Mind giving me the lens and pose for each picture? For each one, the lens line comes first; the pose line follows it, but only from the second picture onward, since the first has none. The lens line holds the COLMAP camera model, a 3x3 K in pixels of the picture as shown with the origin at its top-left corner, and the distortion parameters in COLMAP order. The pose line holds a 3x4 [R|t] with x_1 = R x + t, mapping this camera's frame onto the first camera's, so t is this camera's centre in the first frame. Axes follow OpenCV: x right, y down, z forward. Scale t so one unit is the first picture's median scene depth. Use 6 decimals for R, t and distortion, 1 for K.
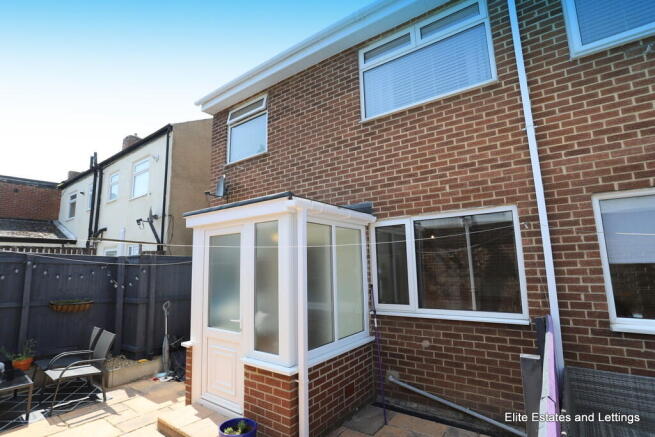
lens RADIAL K [[319.1, 0, 329.5], [0, 319.1, 220.5], [0, 0, 1]] dist [-0.027604, 0.007503]
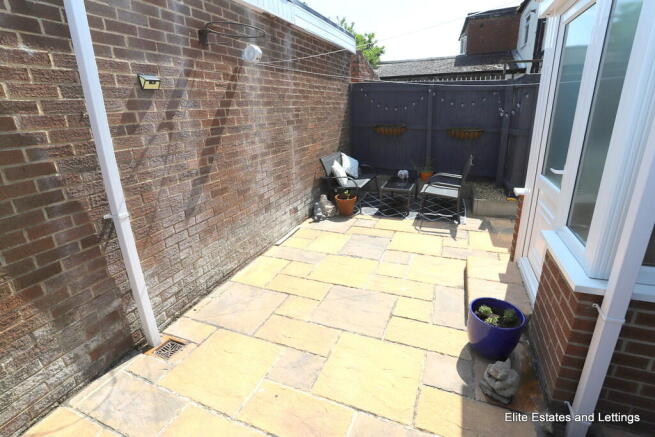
lens RADIAL K [[319.1, 0, 328.3], [0, 319.1, 211.8], [0, 0, 1]] dist [-0.027604, 0.007503]
pose [[0.262071, 0.305462, -0.915430, 0.137303], [0.157703, 0.922277, 0.352895, 0.091906], [0.952076, -0.236850, 0.193530, 0.387333]]
